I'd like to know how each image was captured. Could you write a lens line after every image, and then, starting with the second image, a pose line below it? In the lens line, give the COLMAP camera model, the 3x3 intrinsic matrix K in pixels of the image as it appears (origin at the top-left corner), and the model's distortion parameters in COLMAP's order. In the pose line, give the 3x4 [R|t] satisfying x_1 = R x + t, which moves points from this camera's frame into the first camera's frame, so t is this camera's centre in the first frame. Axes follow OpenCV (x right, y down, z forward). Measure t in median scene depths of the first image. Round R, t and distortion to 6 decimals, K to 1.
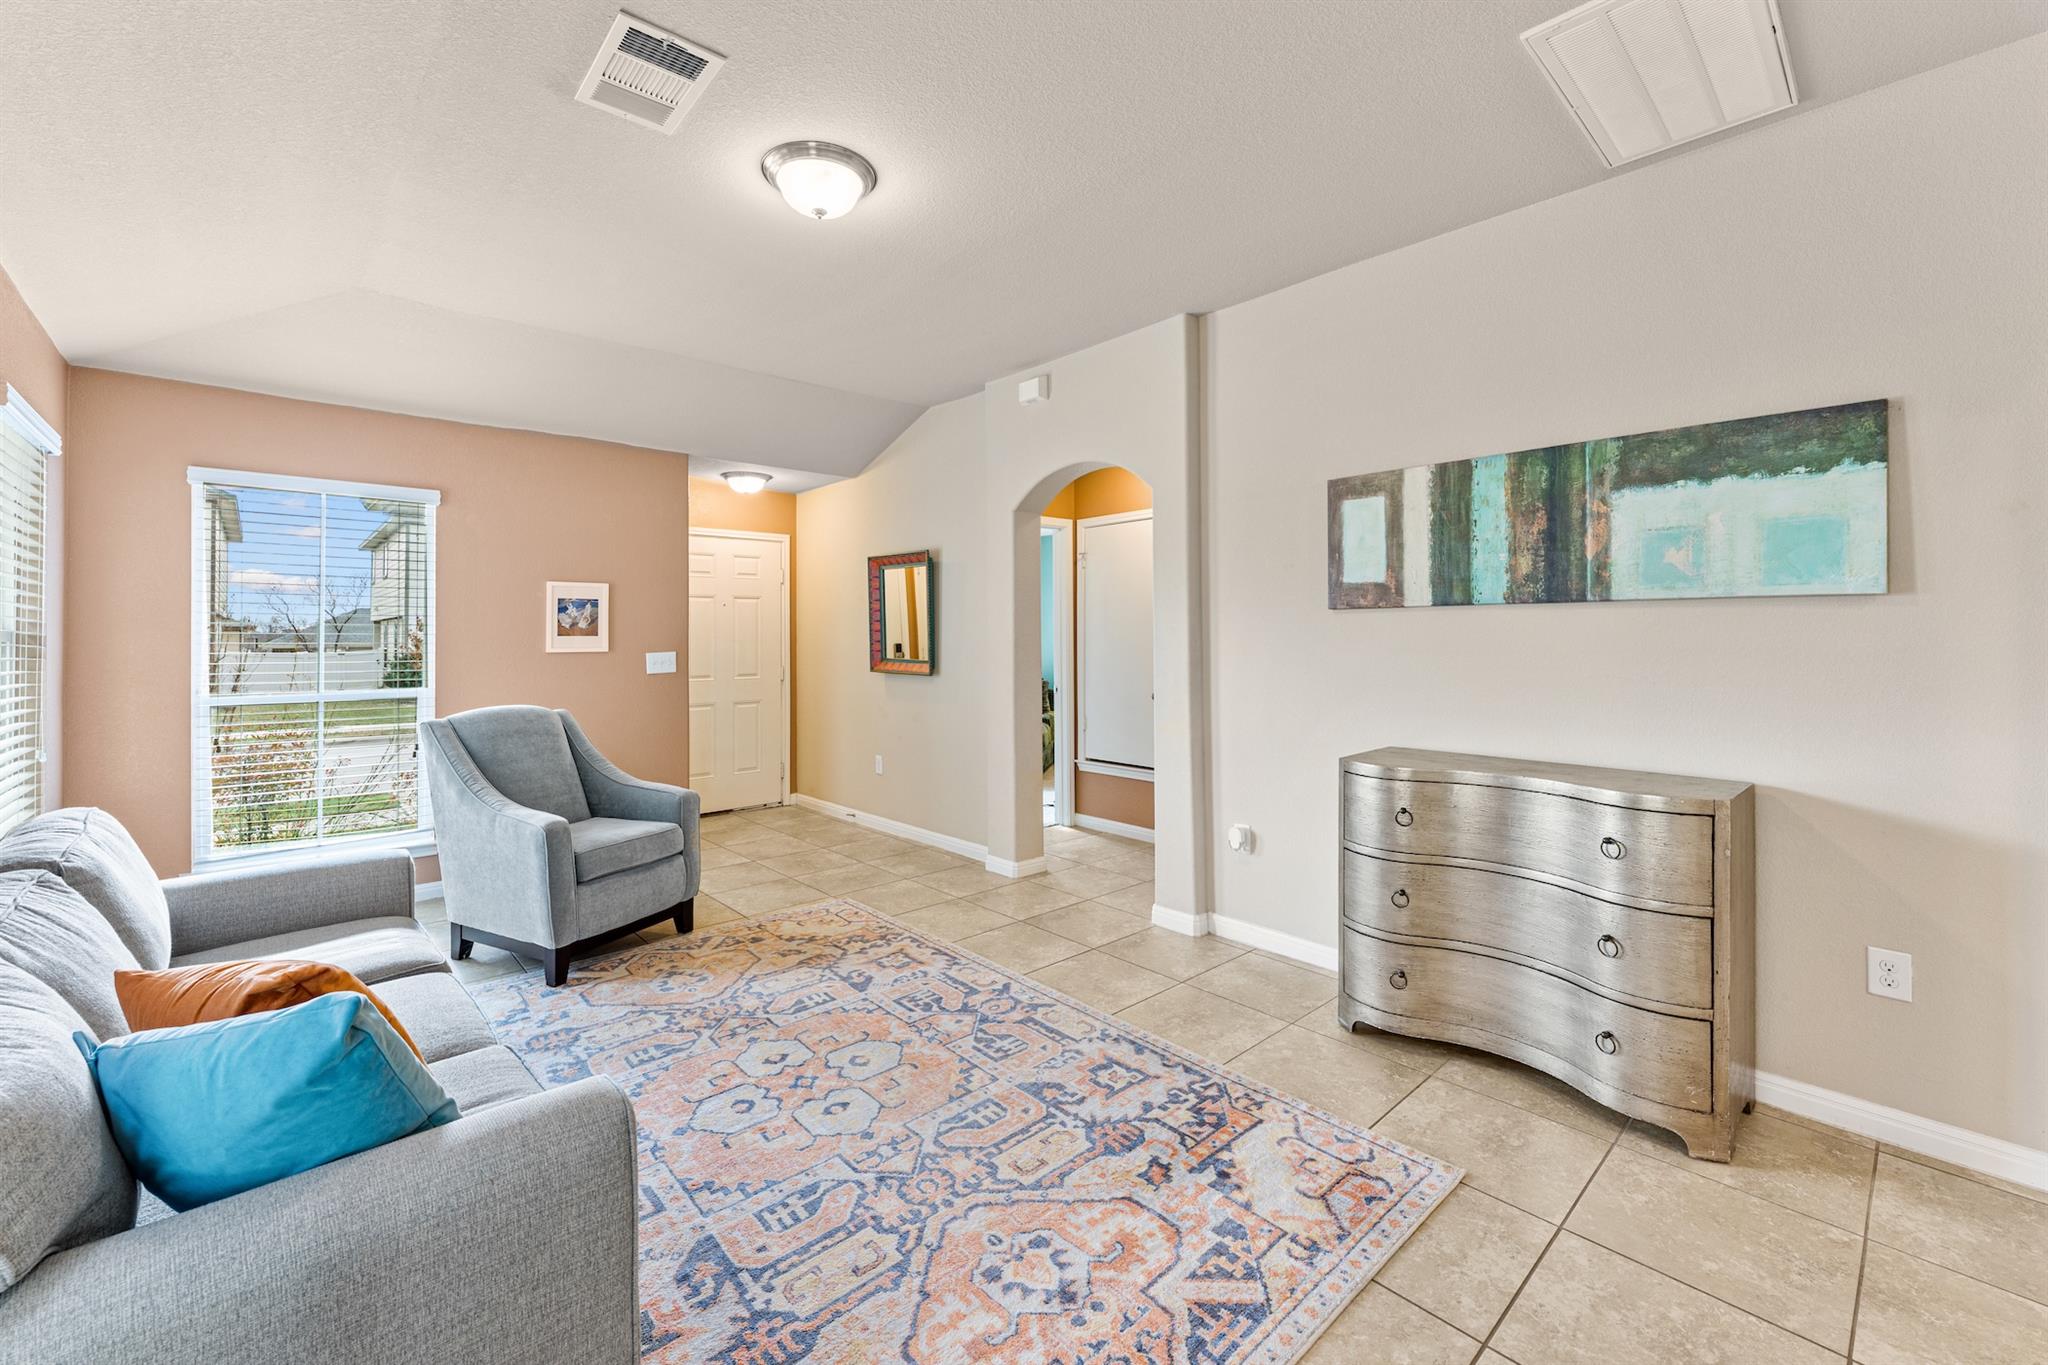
lens RADIAL K [[826.9, 0, 1012.1], [0, 826.9, 631.6], [0, 0, 1]] dist [-0.000432, -0.001208]
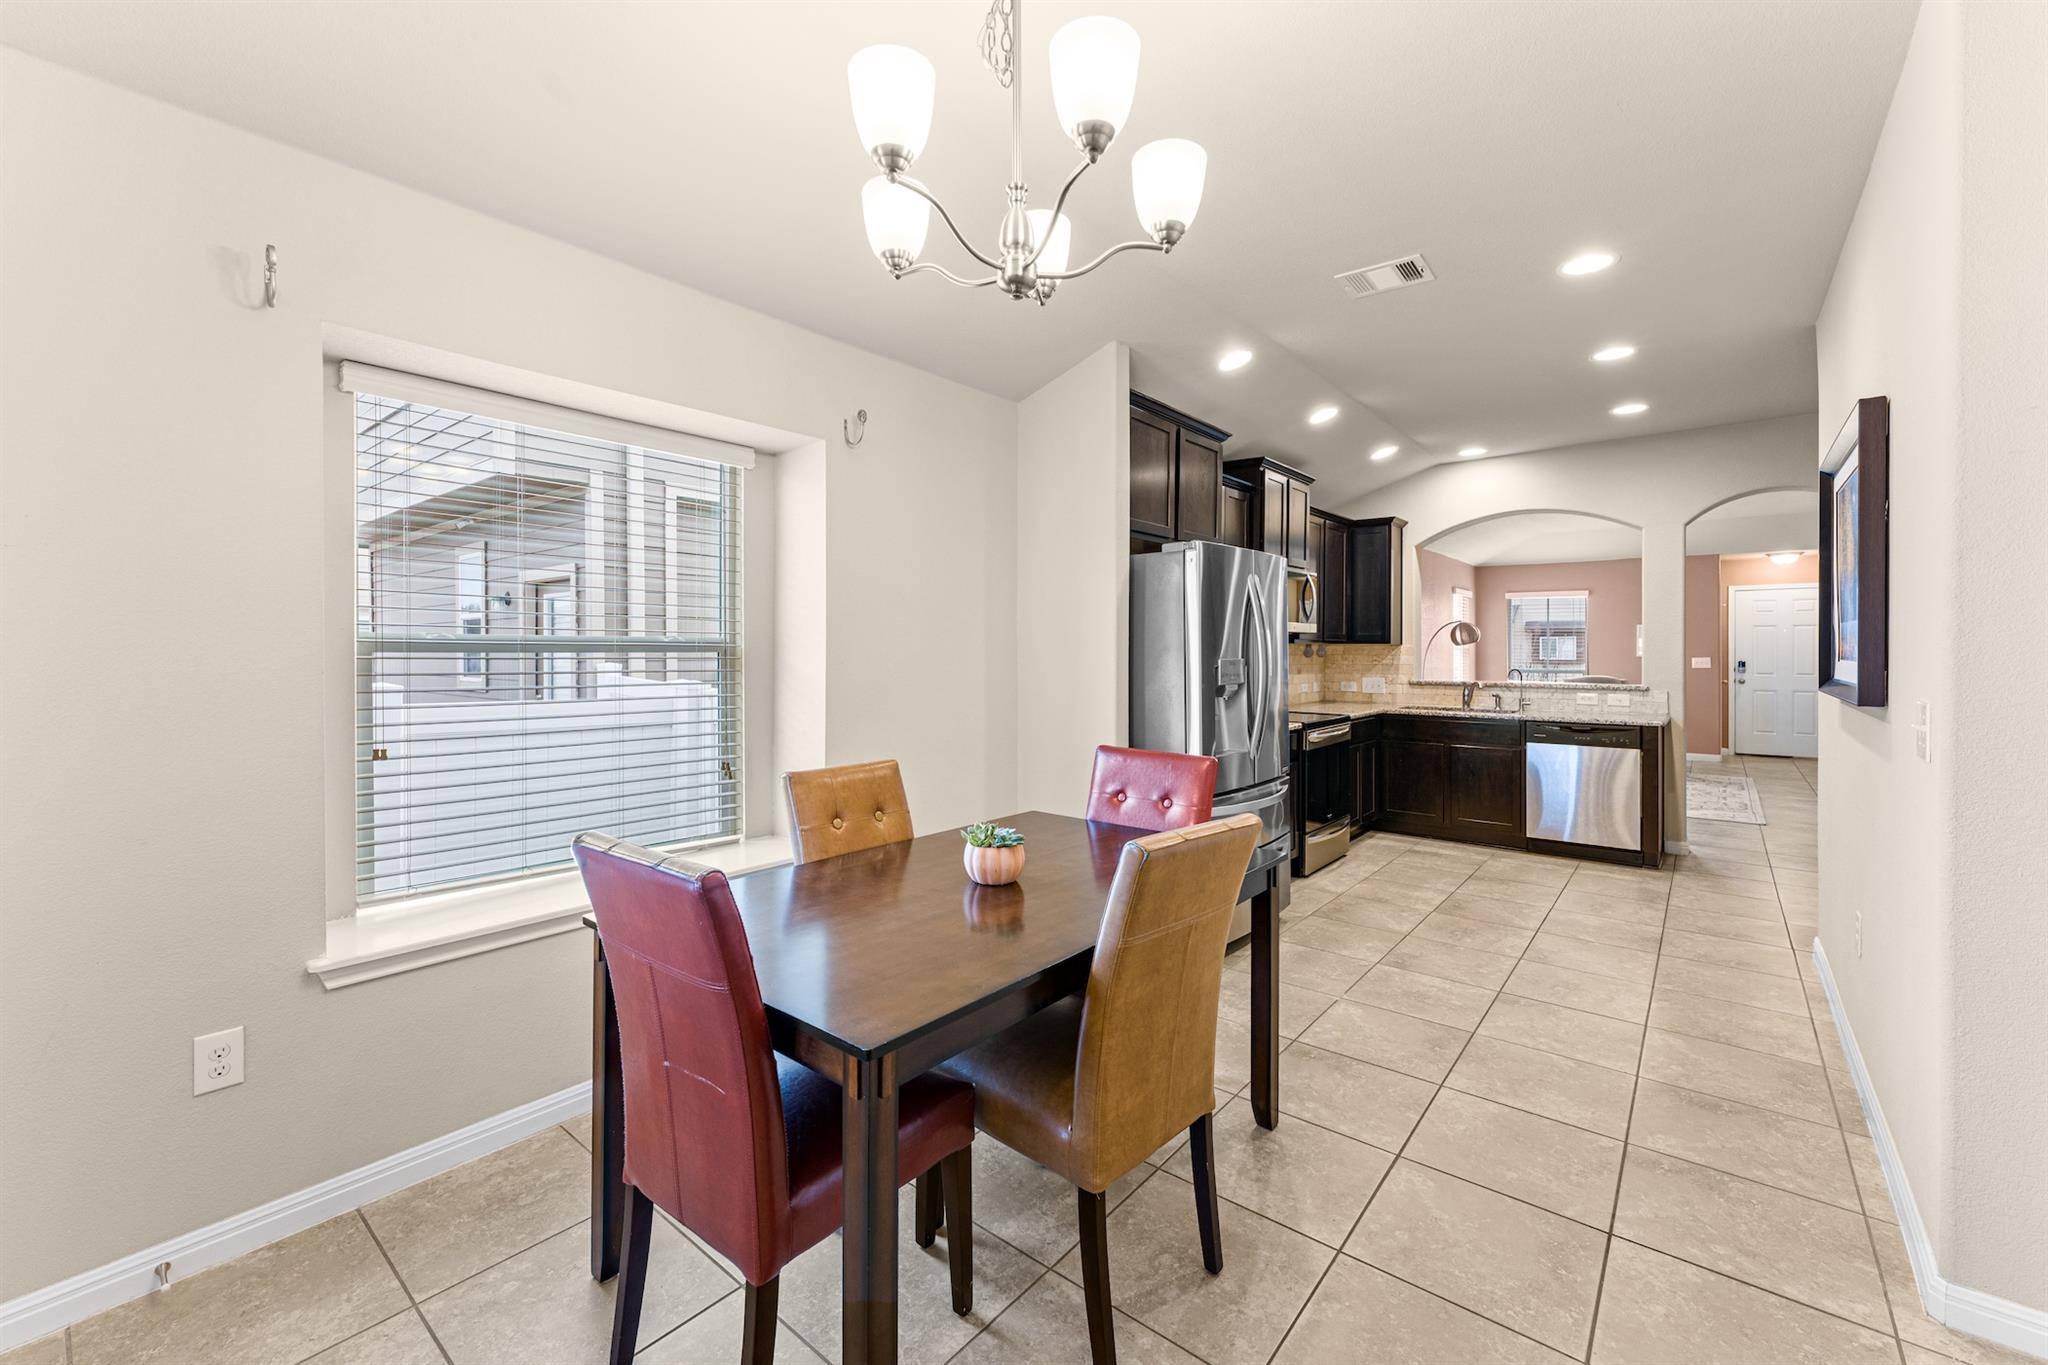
lens RADIAL K [[826.9, 0, 1017.0], [0, 826.9, 653.7], [0, 0, 1]] dist [-0.000432, -0.001208]
pose [[0.139773, 0.010802, -0.990125, 2.335165], [0.004625, 0.999922, 0.011562, -0.024857], [0.990173, -0.006195, 0.139712, -1.603920]]
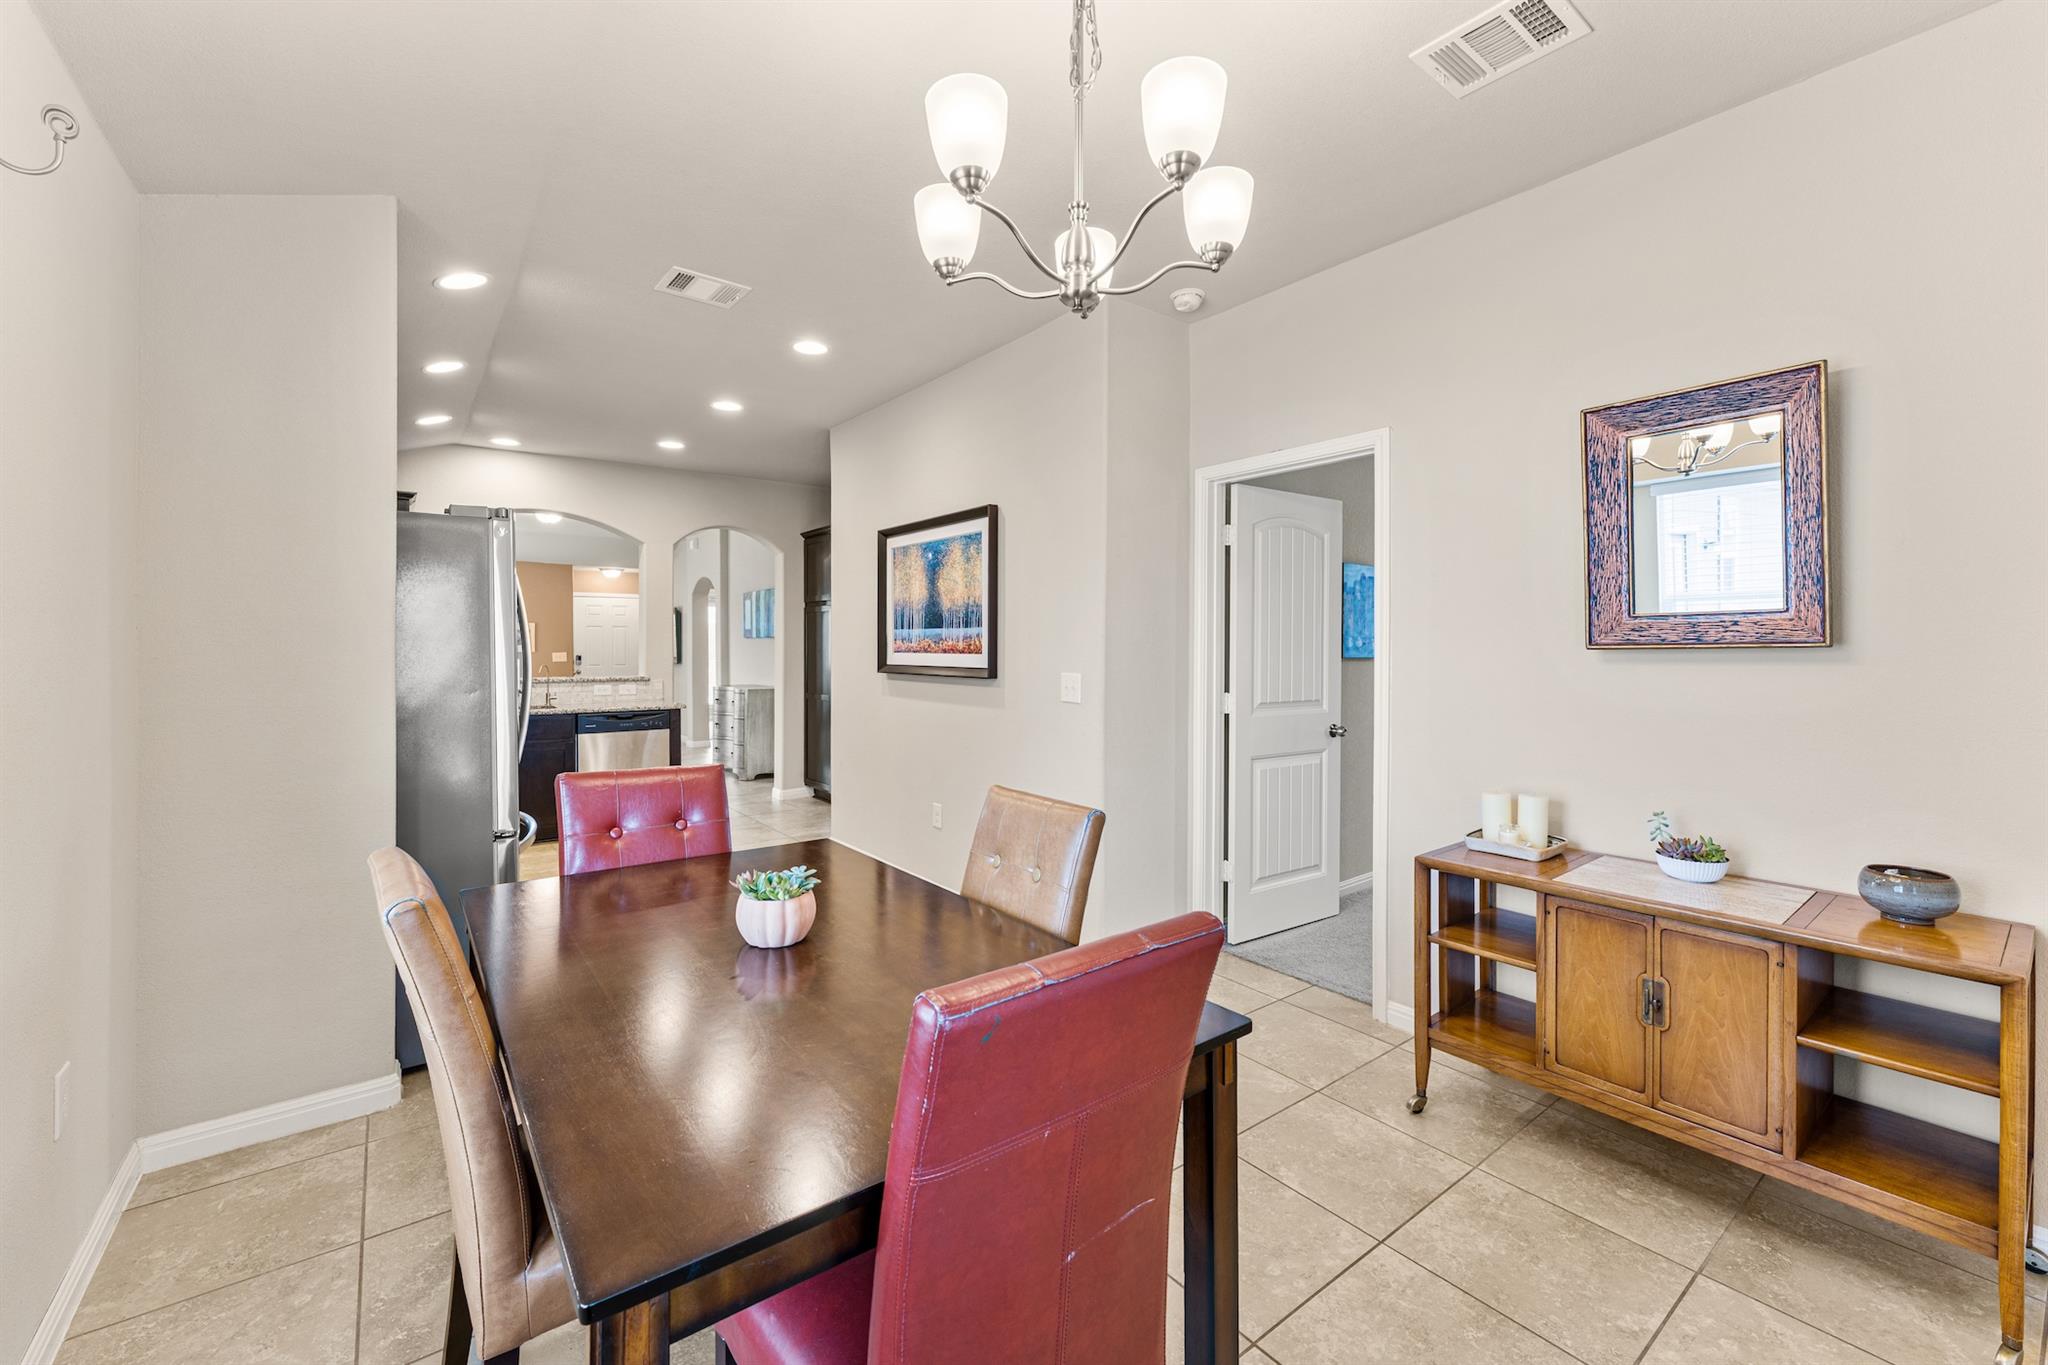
lens RADIAL K [[826.9, 0, 1002.1], [0, 826.9, 651.5], [0, 0, 1]] dist [-0.000432, -0.001208]
pose [[0.995049, 0.006070, -0.099195, 1.830576], [-0.004794, 0.999903, 0.013097, -0.024431], [0.099265, -0.012557, 0.994982, -2.069217]]
